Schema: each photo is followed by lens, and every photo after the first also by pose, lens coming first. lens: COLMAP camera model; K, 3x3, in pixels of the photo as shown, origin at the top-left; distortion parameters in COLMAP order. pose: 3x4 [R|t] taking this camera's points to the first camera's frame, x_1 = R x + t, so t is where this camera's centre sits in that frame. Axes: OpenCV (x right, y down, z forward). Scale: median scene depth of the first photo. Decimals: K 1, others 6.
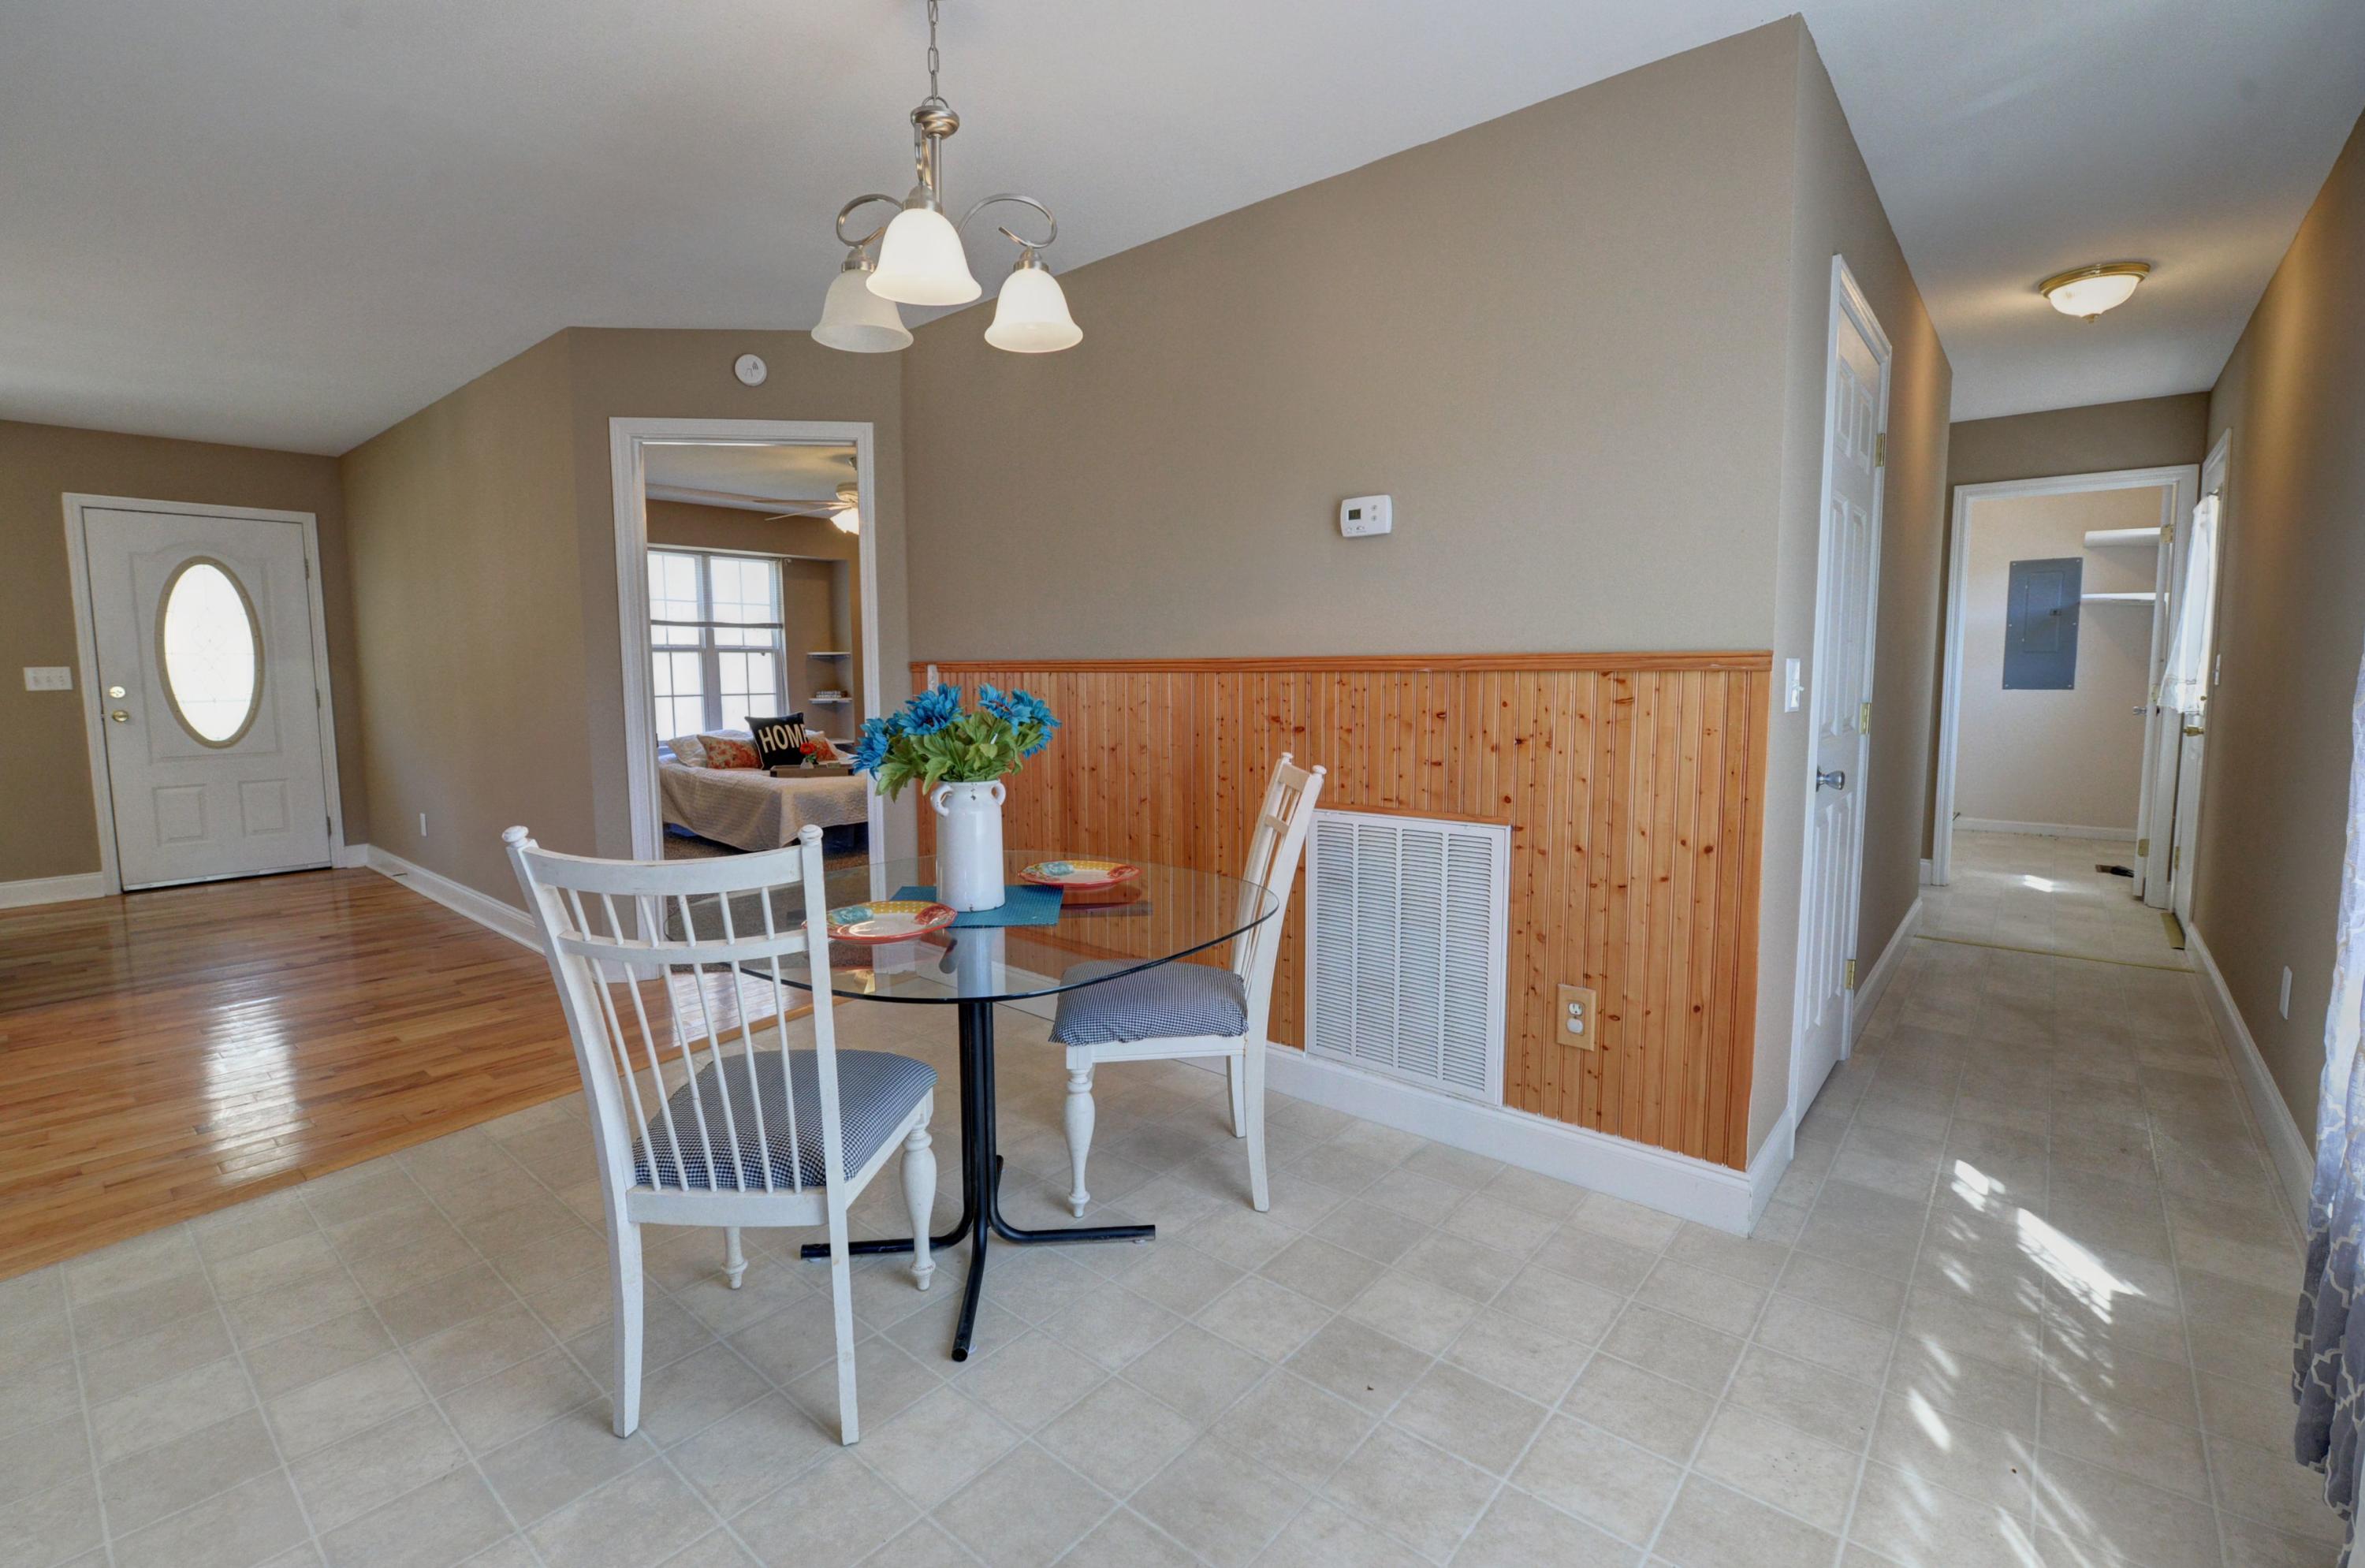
lens RADIAL K [[1050.1, 0, 1182.5], [0, 1050.1, 784.0], [0, 0, 1]] dist [-0.018191, -0.000270]
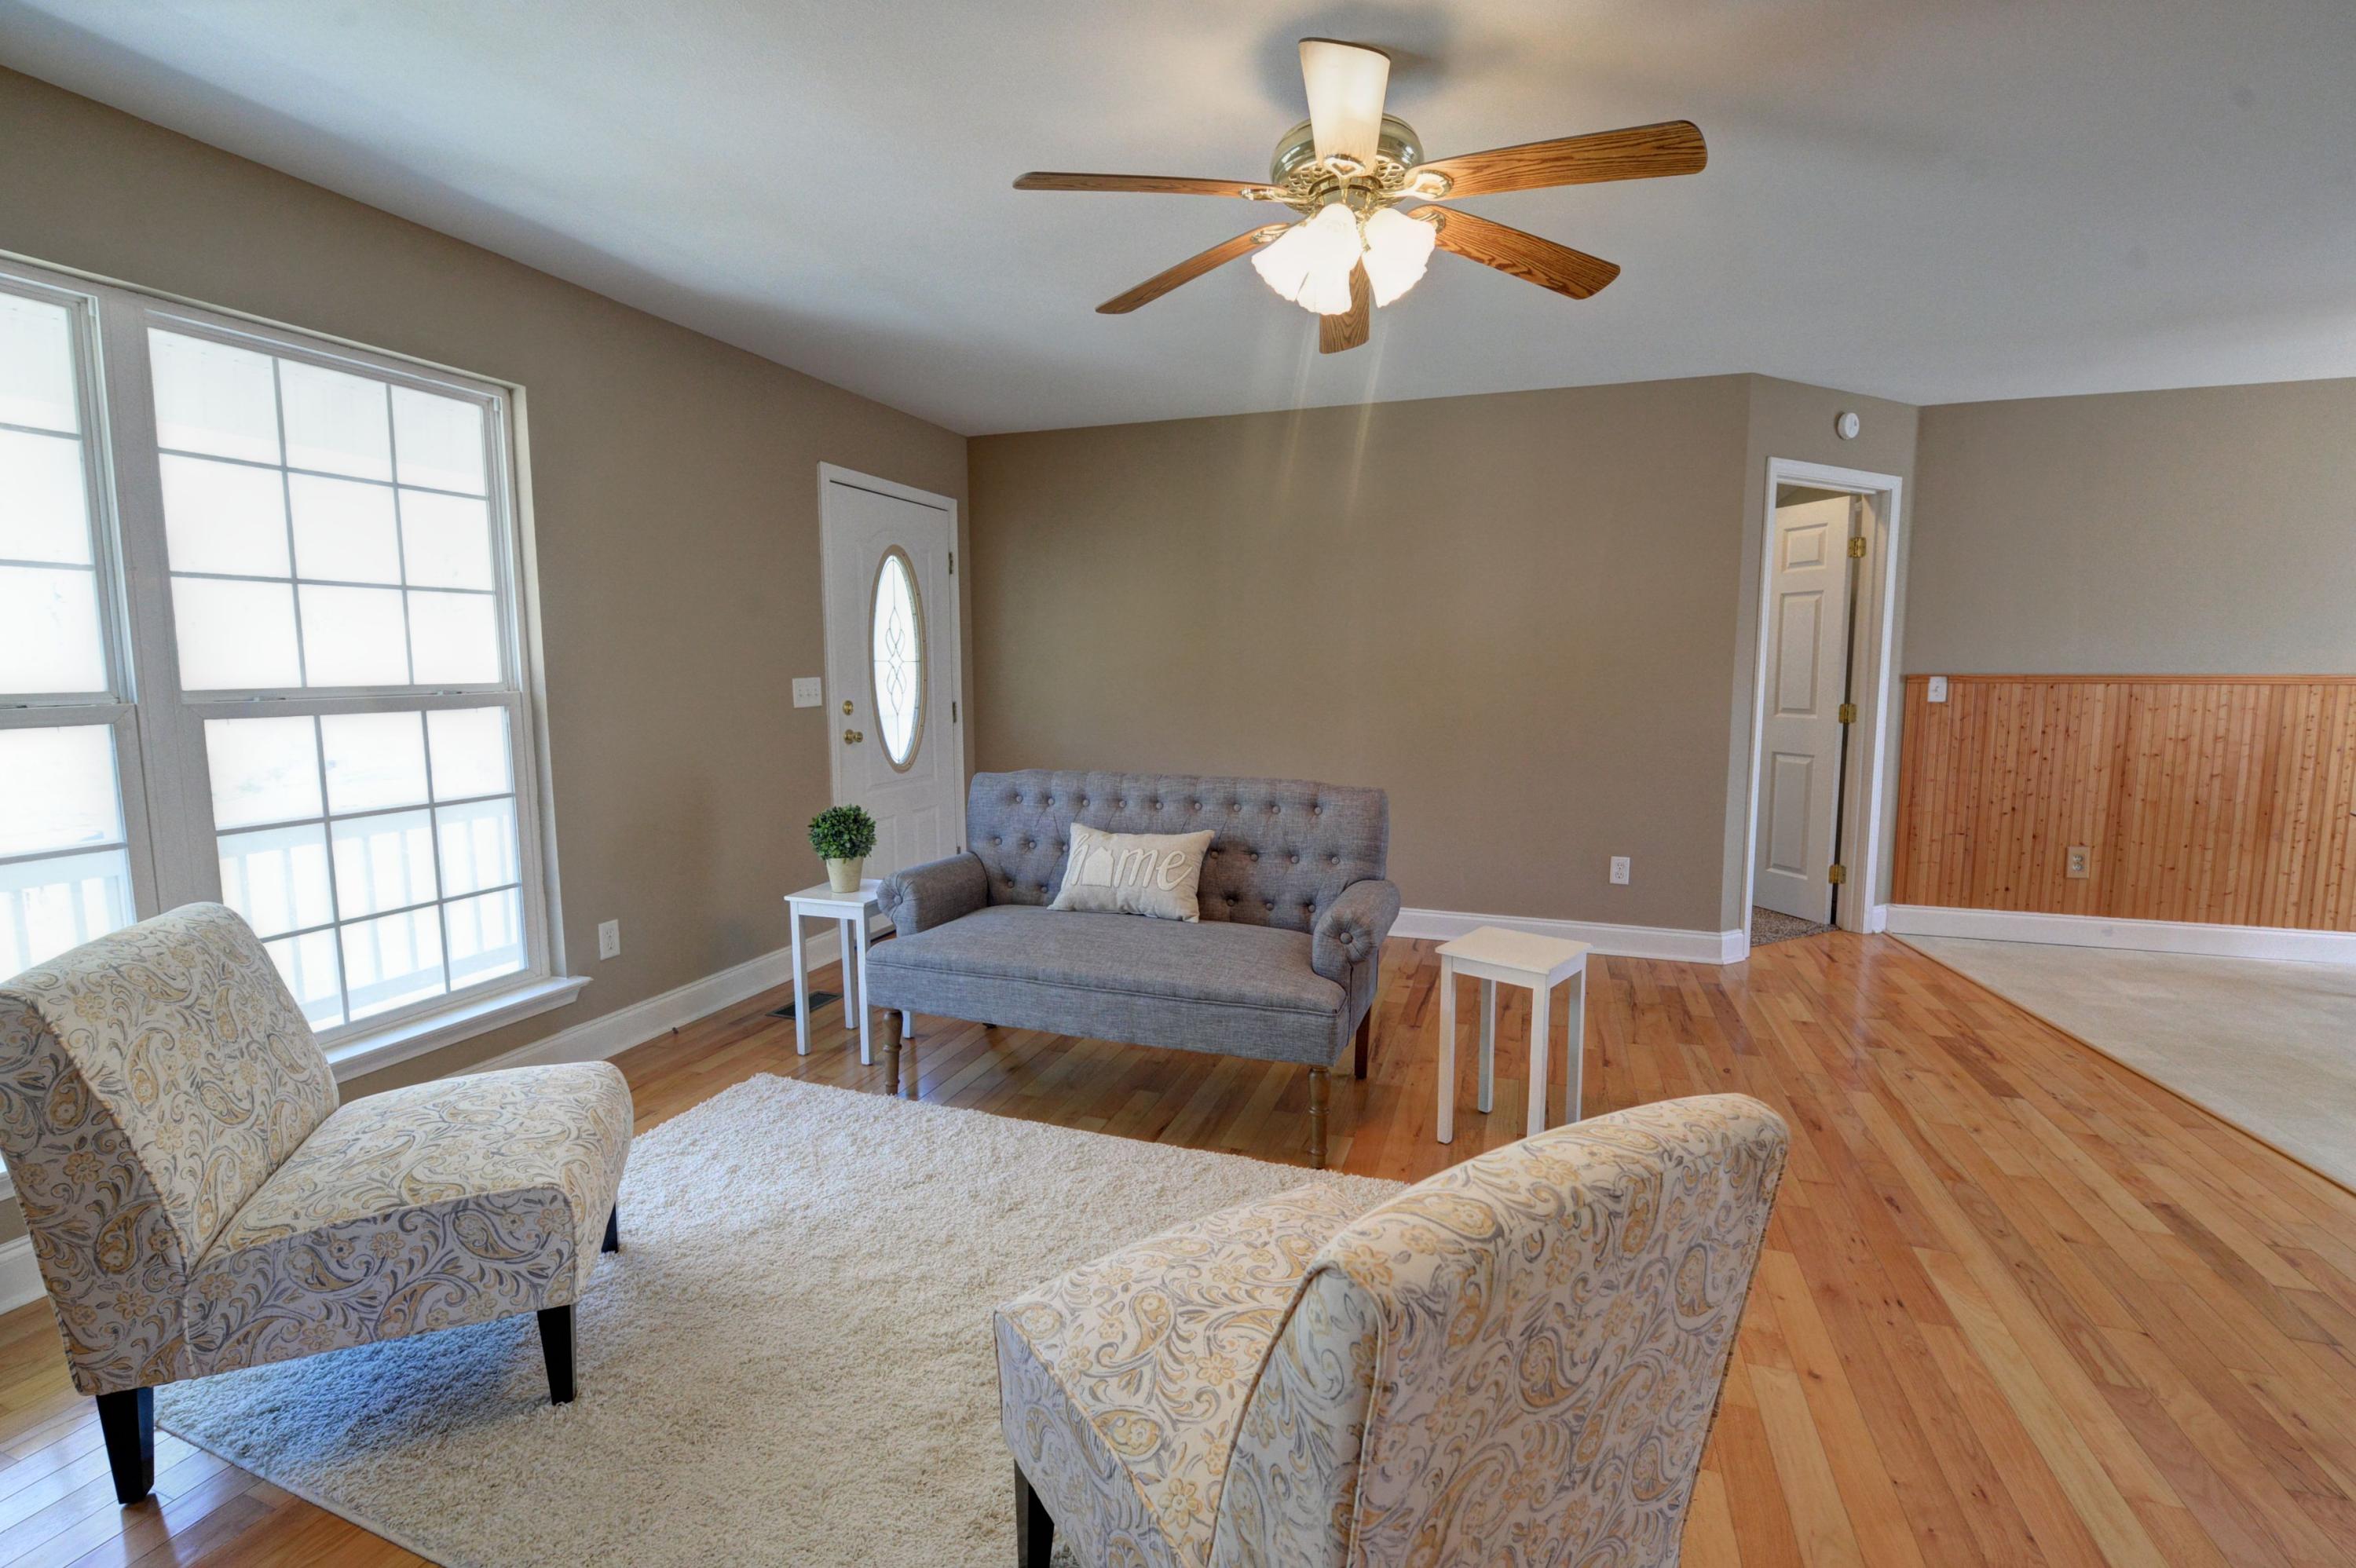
lens RADIAL K [[997.0, 0, 1185.1], [0, 997.0, 776.3], [0, 0, 1]] dist [-0.032930, -0.000058]
pose [[0.932833, -0.041563, 0.357903, -1.054666], [0.041005, 0.999117, 0.009151, -0.030473], [-0.357967, 0.006140, 0.933714, 0.162969]]
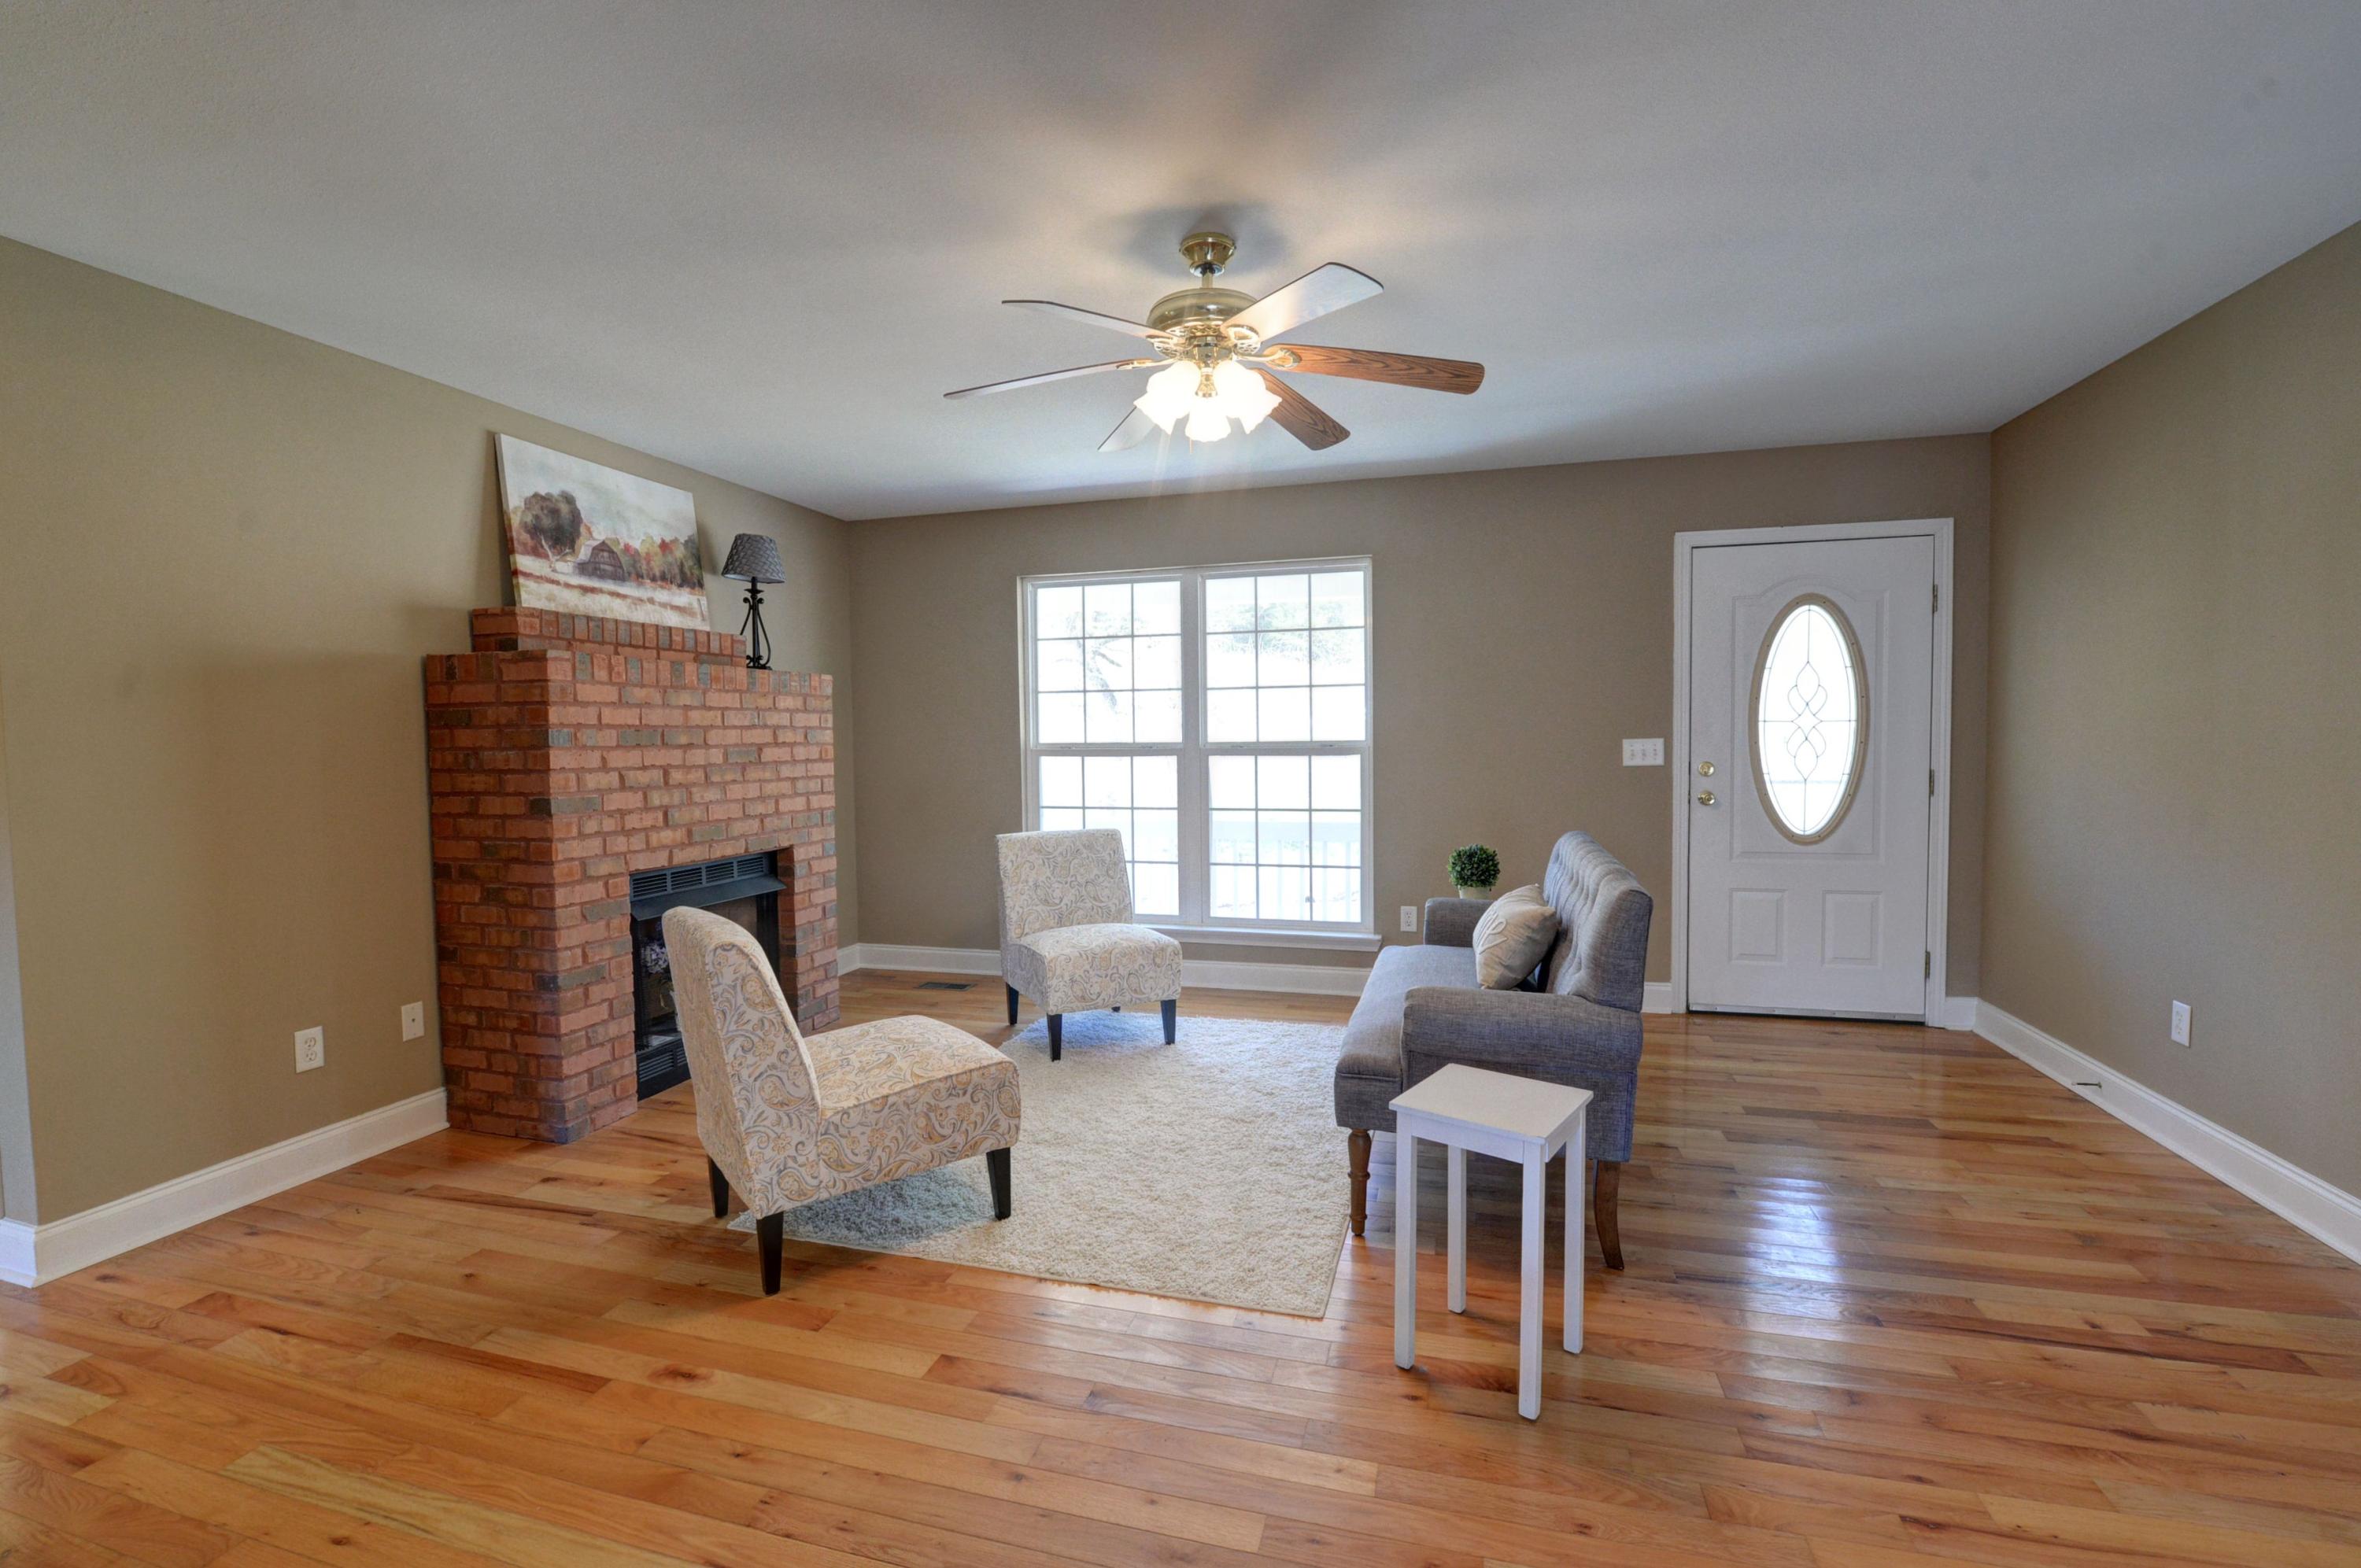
lens RADIAL K [[1023.5, 0, 1179.4], [0, 1023.5, 776.2], [0, 0, 1]] dist [-0.017448, -0.000479]
pose [[0.413517, 0.034194, -0.909854, -0.464250], [-0.087493, 0.996162, -0.002326, -0.044313], [0.906283, 0.080568, 0.414922, 0.280579]]
